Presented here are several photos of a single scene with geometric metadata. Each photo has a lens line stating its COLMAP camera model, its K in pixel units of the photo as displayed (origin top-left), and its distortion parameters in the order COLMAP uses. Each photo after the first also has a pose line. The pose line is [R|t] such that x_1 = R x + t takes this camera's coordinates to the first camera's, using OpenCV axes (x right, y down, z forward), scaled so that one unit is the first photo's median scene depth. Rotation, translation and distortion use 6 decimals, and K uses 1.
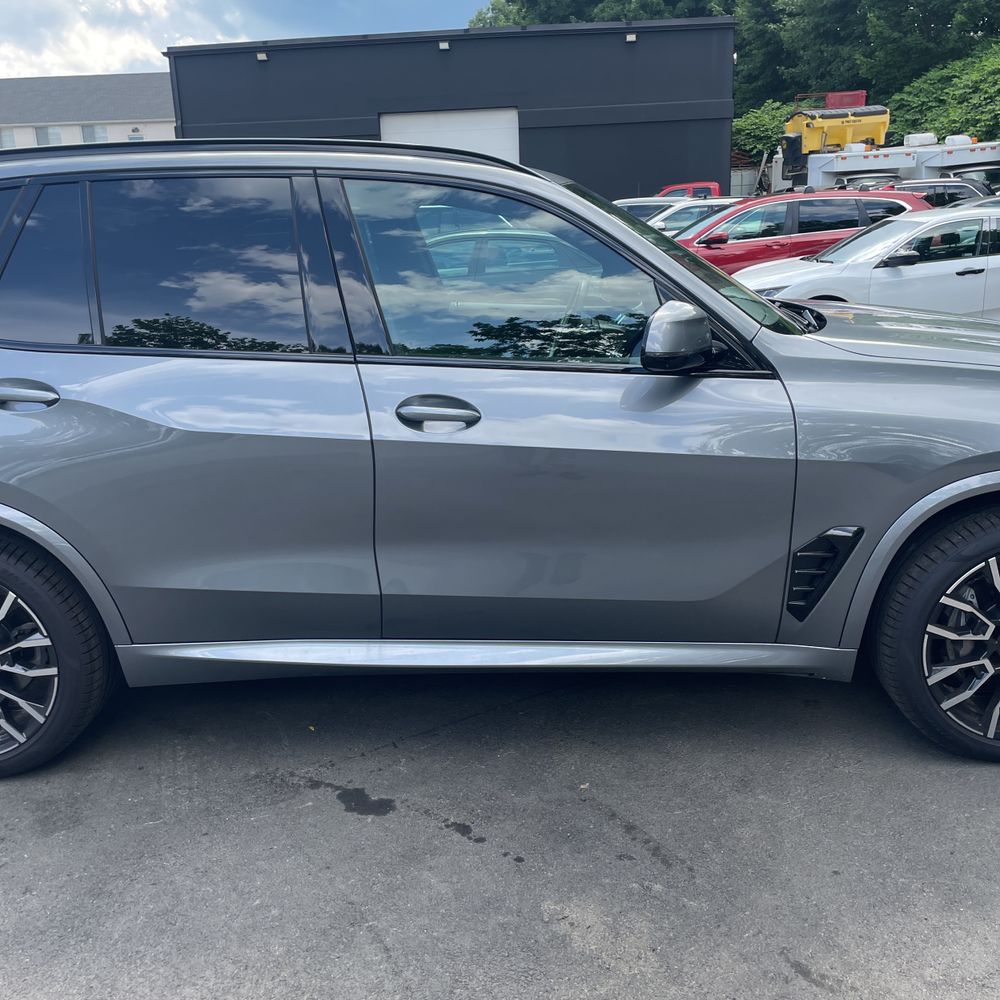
lens RADIAL K [[1008.3, 0, 505.4], [0, 1008.3, 487.8], [0, 0, 1]] dist [0.090215, -0.118087]
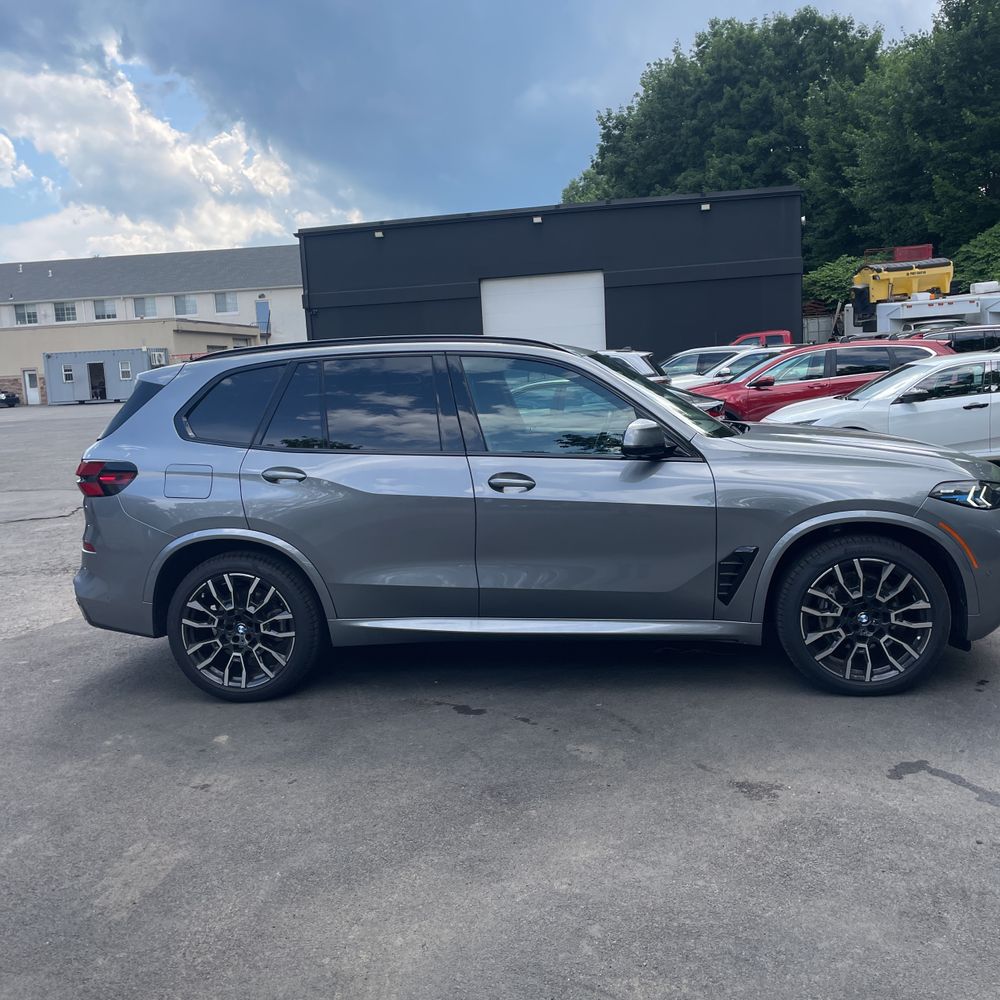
lens RADIAL K [[1008.3, 0, 505.4], [0, 1008.3, 487.8], [0, 0, 1]] dist [0.090215, -0.118087]
pose [[0.995513, -0.008037, -0.094284, 0.008286], [-0.005142, 0.990320, -0.138710, 0.016766], [0.094486, 0.138573, 0.985835, -0.069330]]
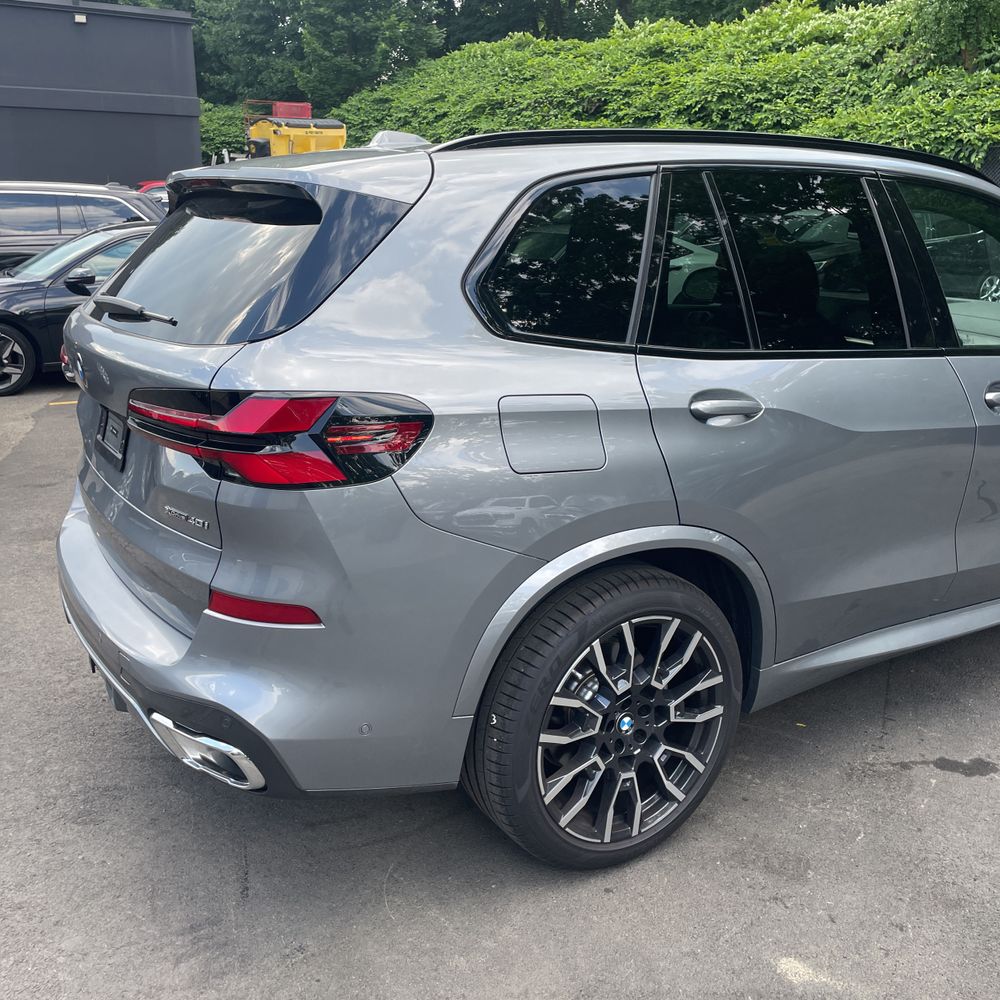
lens RADIAL K [[1008.3, 0, 505.4], [0, 1008.3, 487.8], [0, 0, 1]] dist [0.090215, -0.118087]
pose [[0.832456, -0.105572, 0.543940, -0.106669], [0.107313, 0.993812, 0.028652, -0.006551], [-0.543599, 0.034521, 0.838635, 0.034199]]
